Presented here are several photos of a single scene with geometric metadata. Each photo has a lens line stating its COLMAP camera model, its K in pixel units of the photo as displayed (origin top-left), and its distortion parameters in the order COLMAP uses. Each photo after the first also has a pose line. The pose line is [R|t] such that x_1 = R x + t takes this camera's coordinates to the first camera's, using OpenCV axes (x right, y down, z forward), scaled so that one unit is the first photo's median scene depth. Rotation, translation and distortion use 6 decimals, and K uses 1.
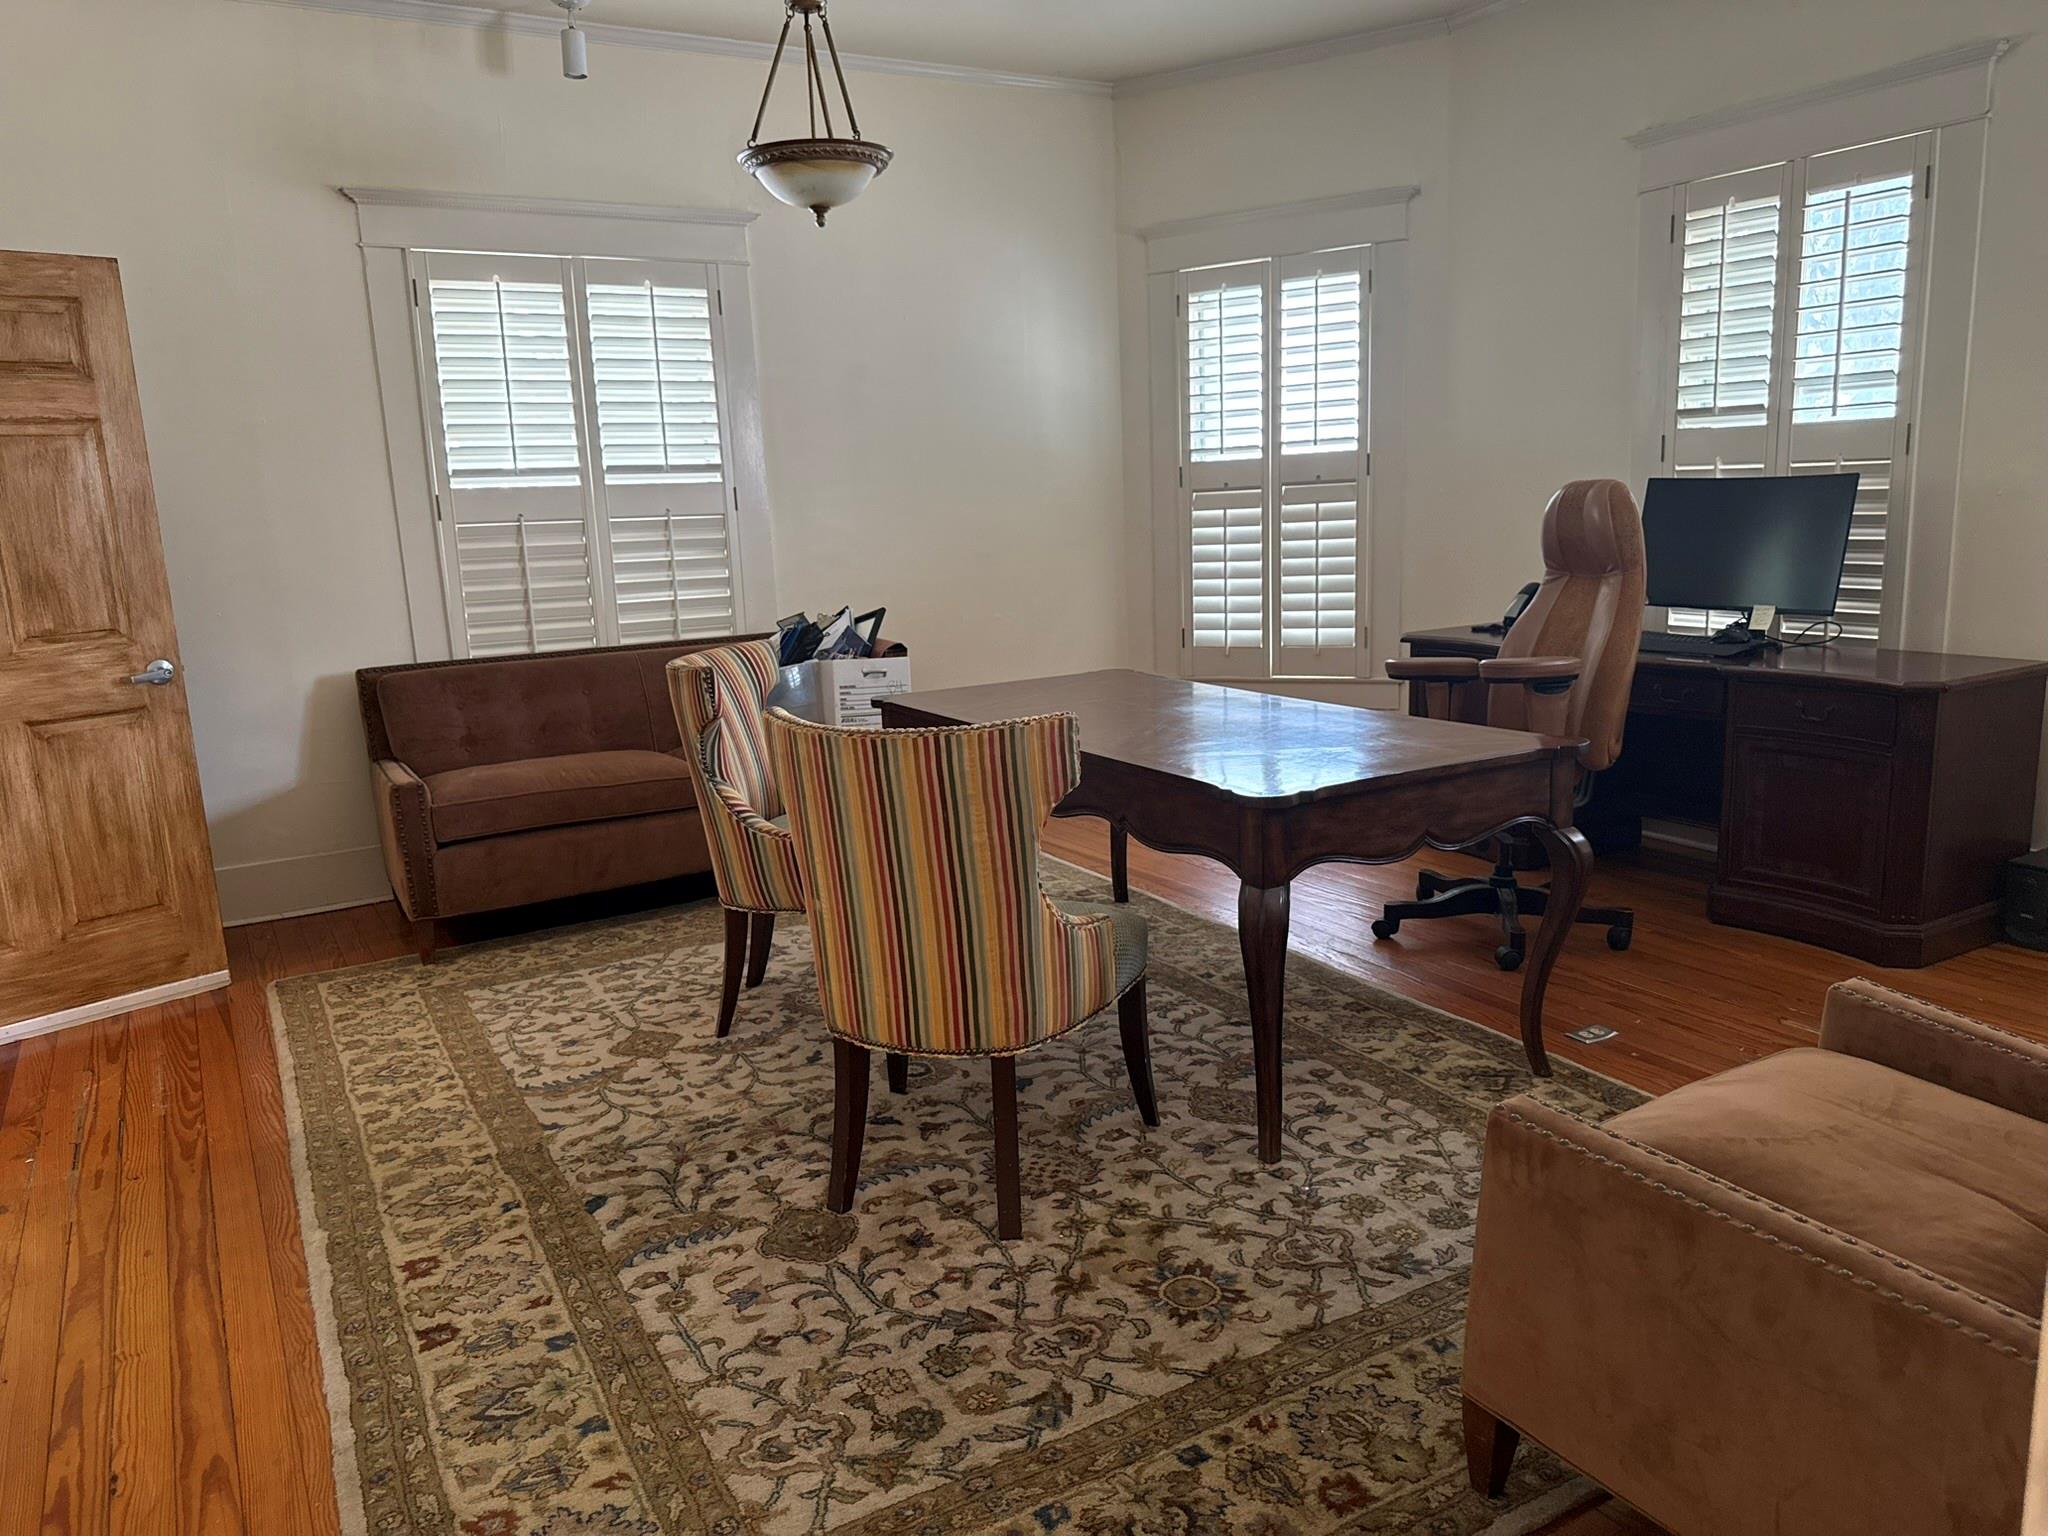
lens RADIAL K [[1453.1, 0, 1018.8], [0, 1453.1, 762.0], [0, 0, 1]] dist [0.026205, -0.031000]
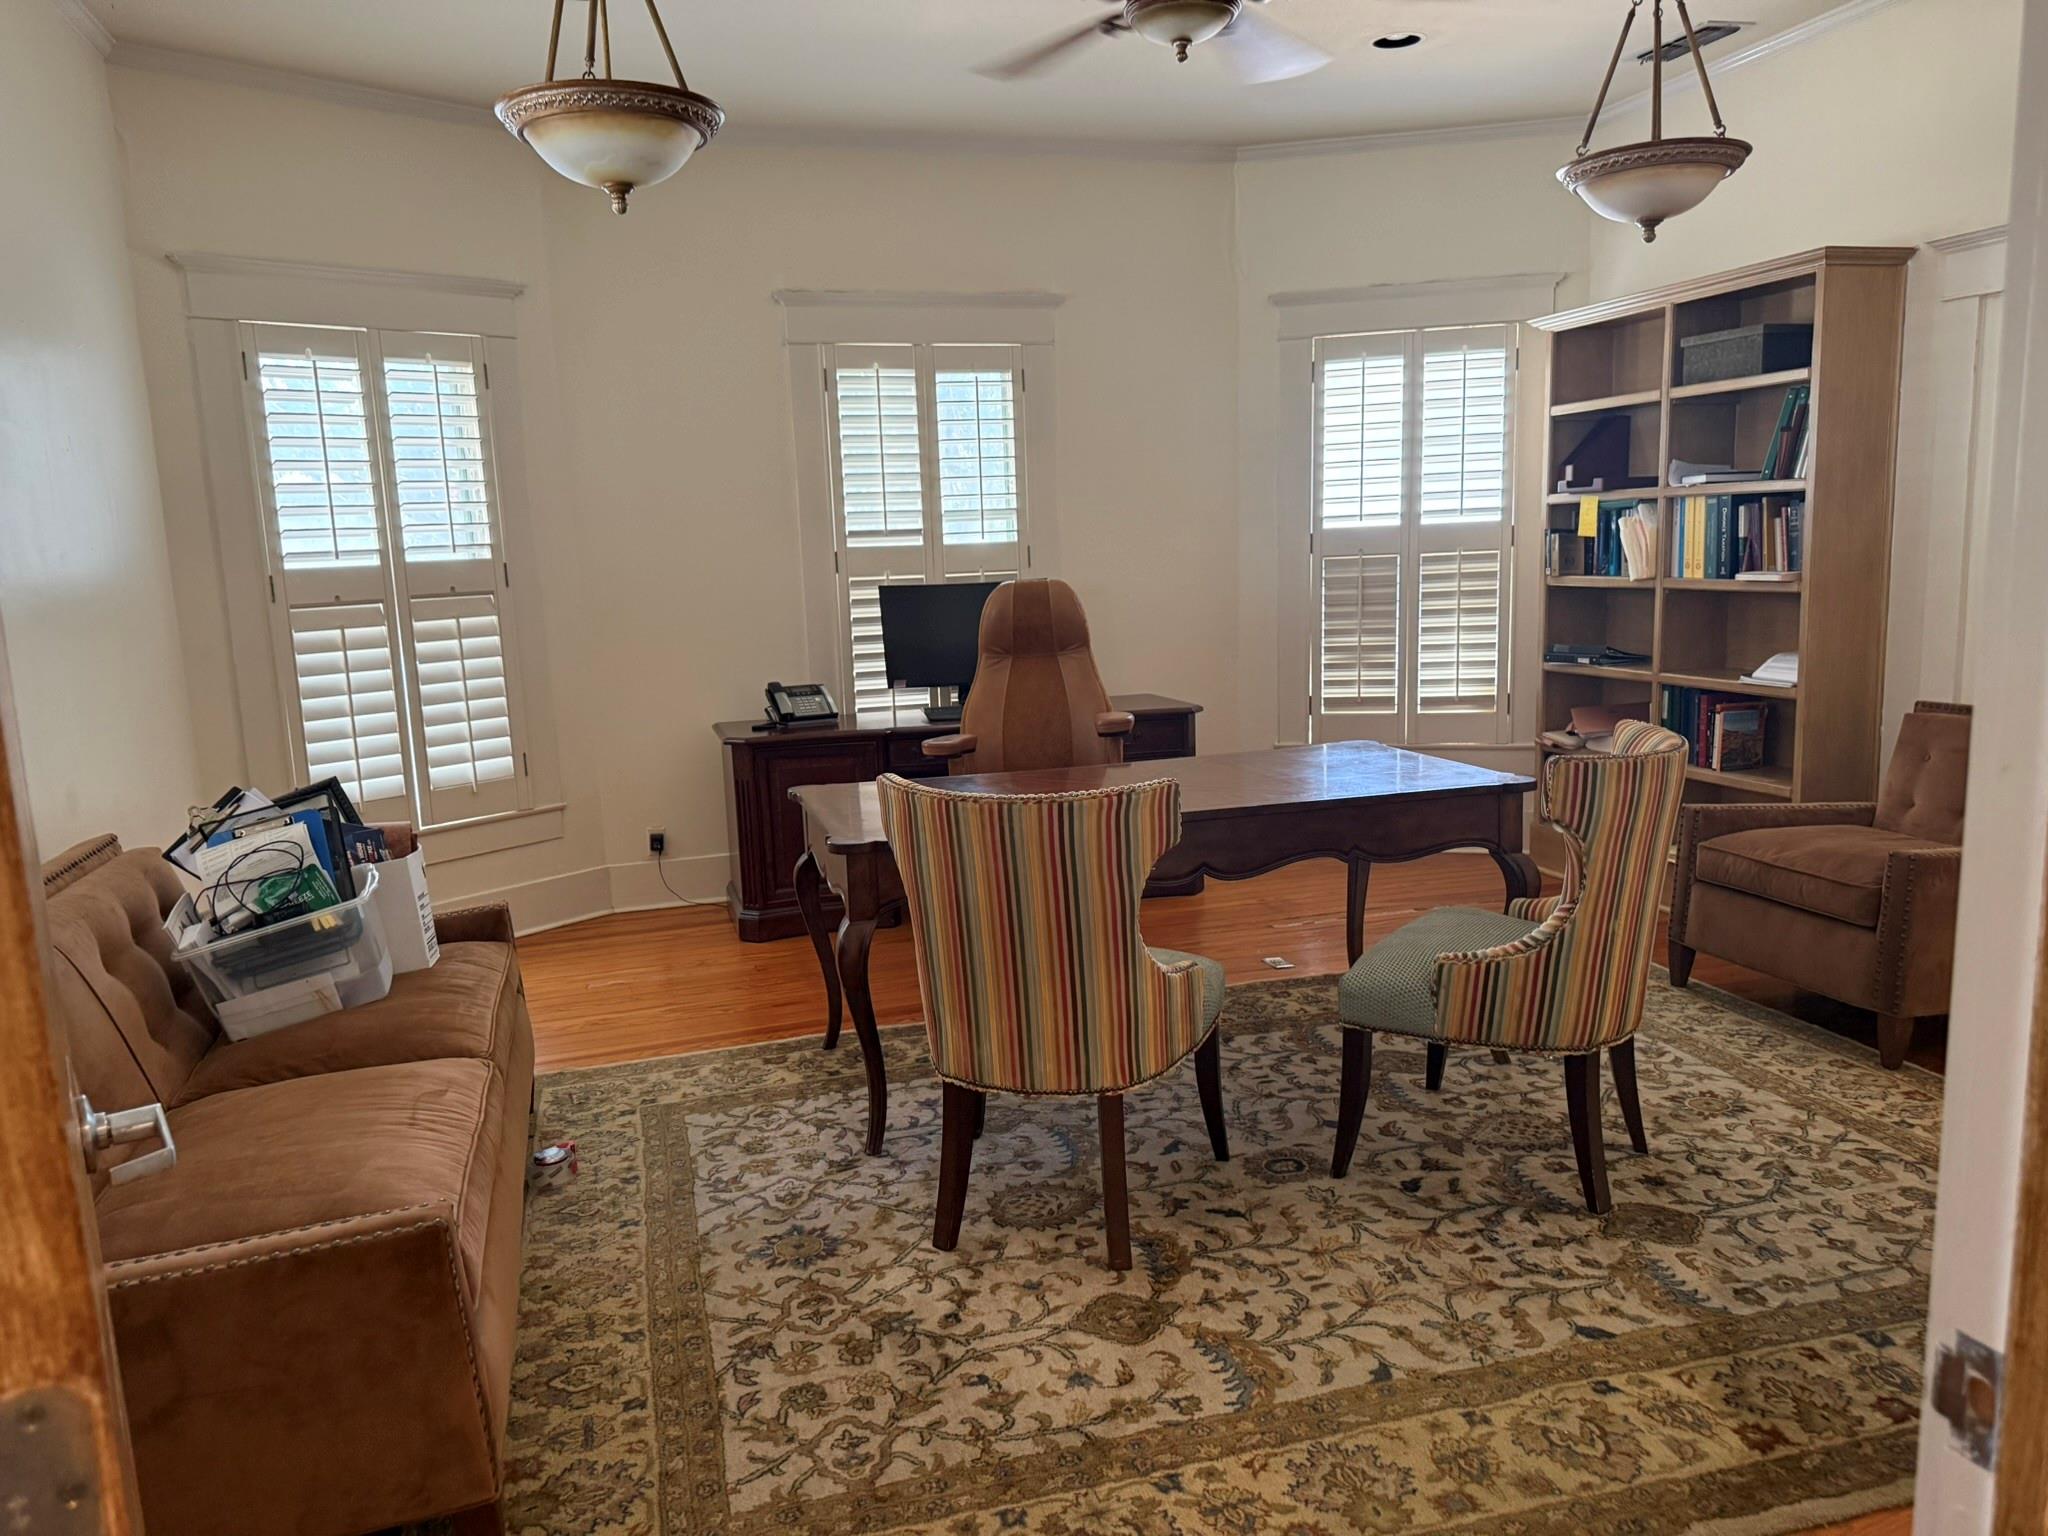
lens RADIAL K [[1453.1, 0, 1017.7], [0, 1453.1, 775.0], [0, 0, 1]] dist [0.026205, -0.031000]
pose [[0.236218, -0.115299, 0.964835, -0.847085], [0.205072, 0.976486, 0.066484, -0.117156], [-0.949814, 0.182156, 0.254308, 0.736066]]
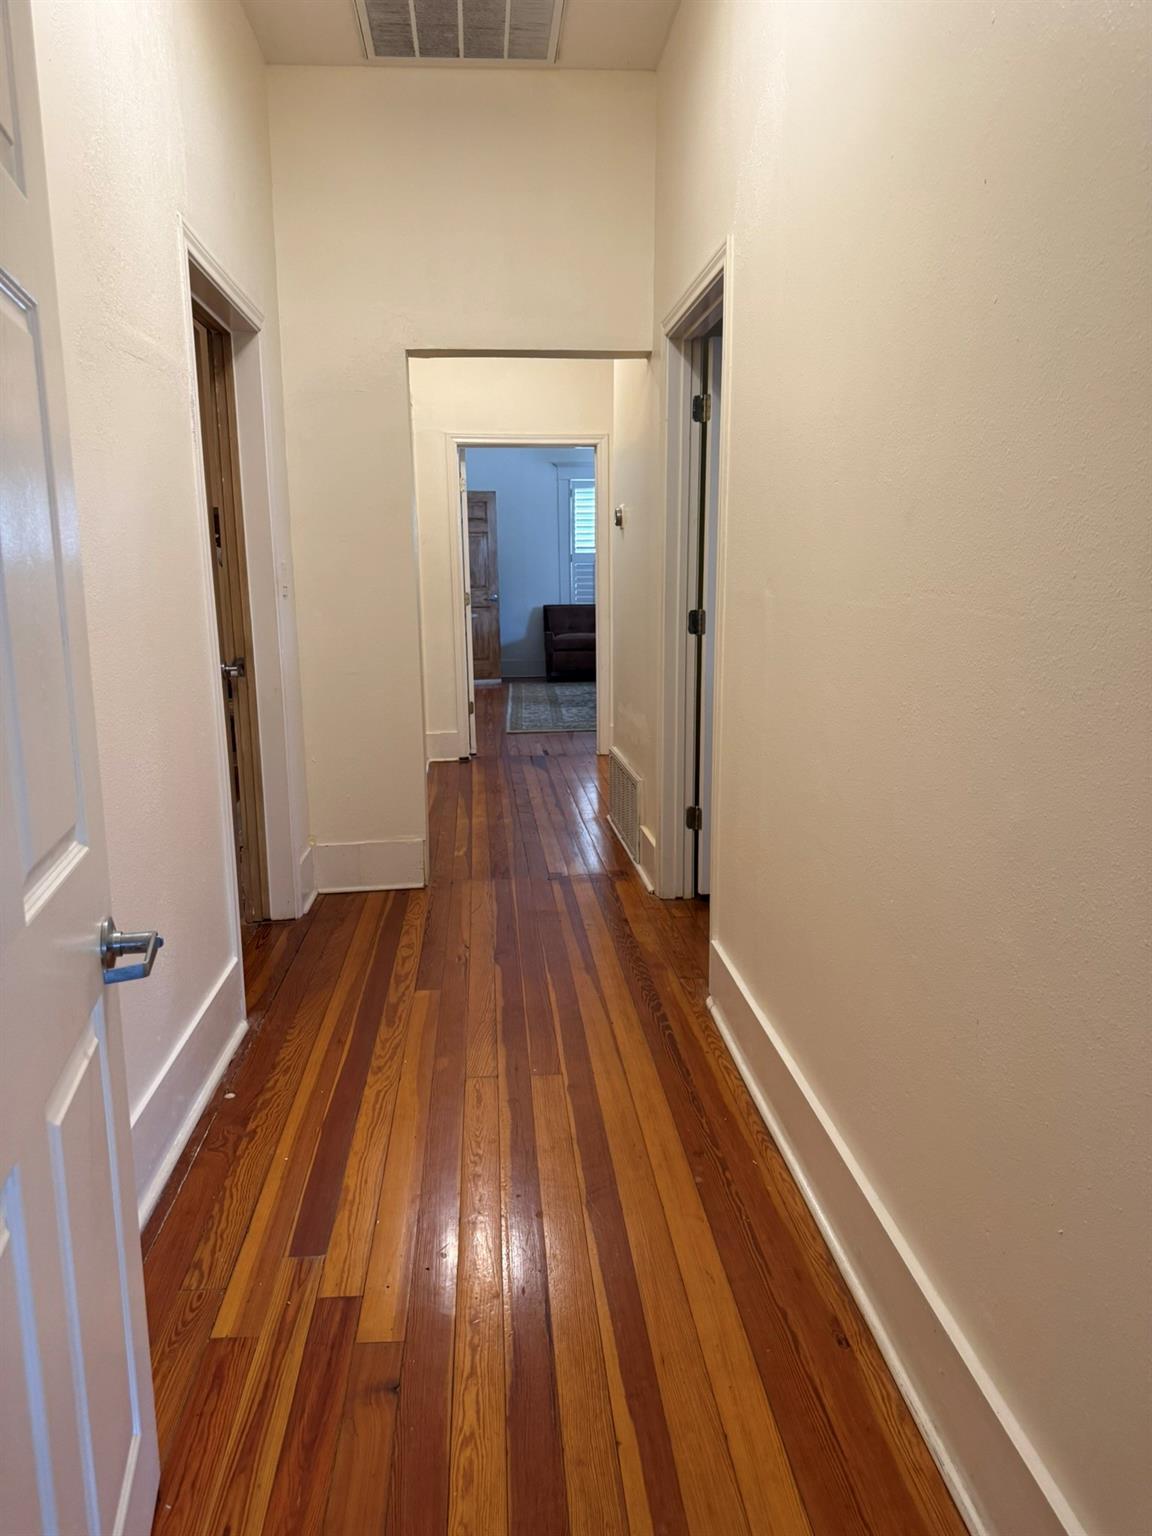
lens RADIAL K [[1089.8, 0, 577.9], [0, 1089.8, 773.1], [0, 0, 1]] dist [0.026205, -0.031000]
pose [[0.901929, 0.107867, -0.418197, 0.795575], [-0.104328, 0.994047, 0.031391, 0.261561], [0.419093, 0.015317, 0.907814, -1.391567]]
